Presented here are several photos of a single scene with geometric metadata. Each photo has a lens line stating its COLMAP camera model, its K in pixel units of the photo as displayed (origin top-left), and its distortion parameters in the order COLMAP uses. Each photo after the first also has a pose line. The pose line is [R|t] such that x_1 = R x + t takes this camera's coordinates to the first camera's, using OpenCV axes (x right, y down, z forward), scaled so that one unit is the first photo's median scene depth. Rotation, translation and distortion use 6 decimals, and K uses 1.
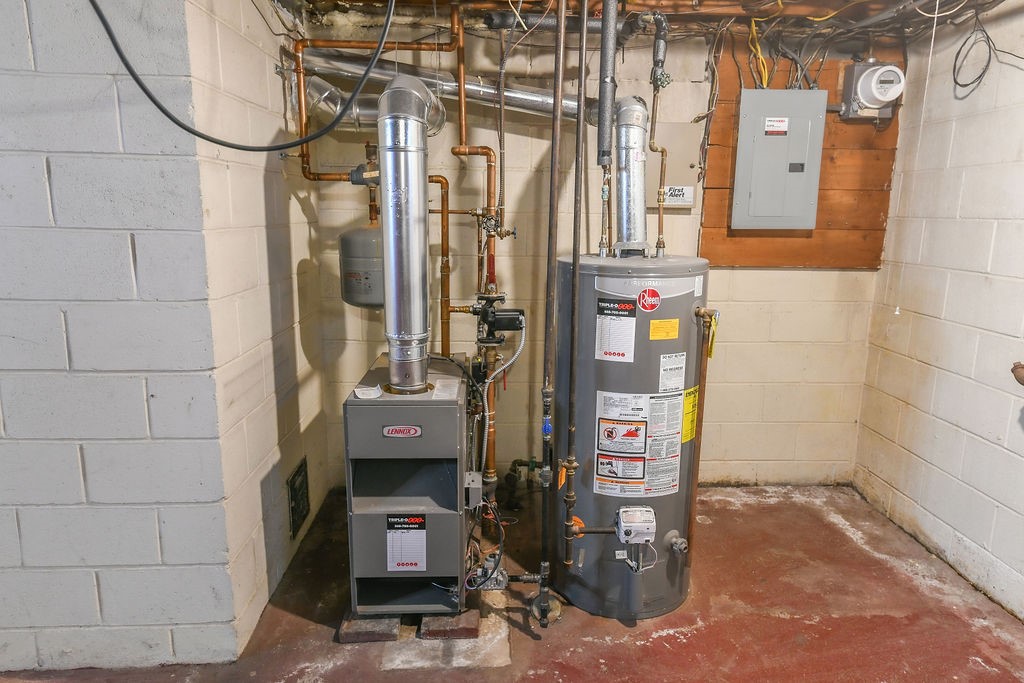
lens RADIAL K [[656.9, 0, 512.0], [0, 656.9, 341.5], [0, 0, 1]] dist [0.006519, 0.001682]
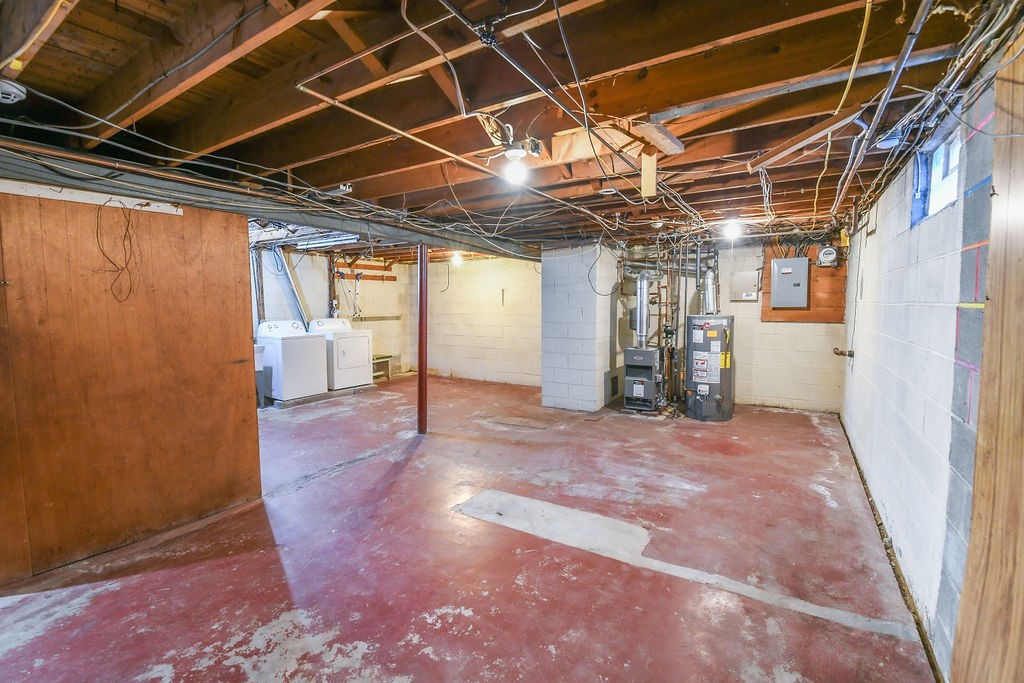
lens RADIAL K [[451.6, 0, 512.0], [0, 451.6, 341.5], [0, 0, 1]] dist [-0.002346, -0.006711]
pose [[0.826819, 0.027350, -0.561803, 0.651368], [-0.093064, 0.991703, -0.088686, 0.314087], [0.554716, 0.125611, 0.822504, -1.493901]]
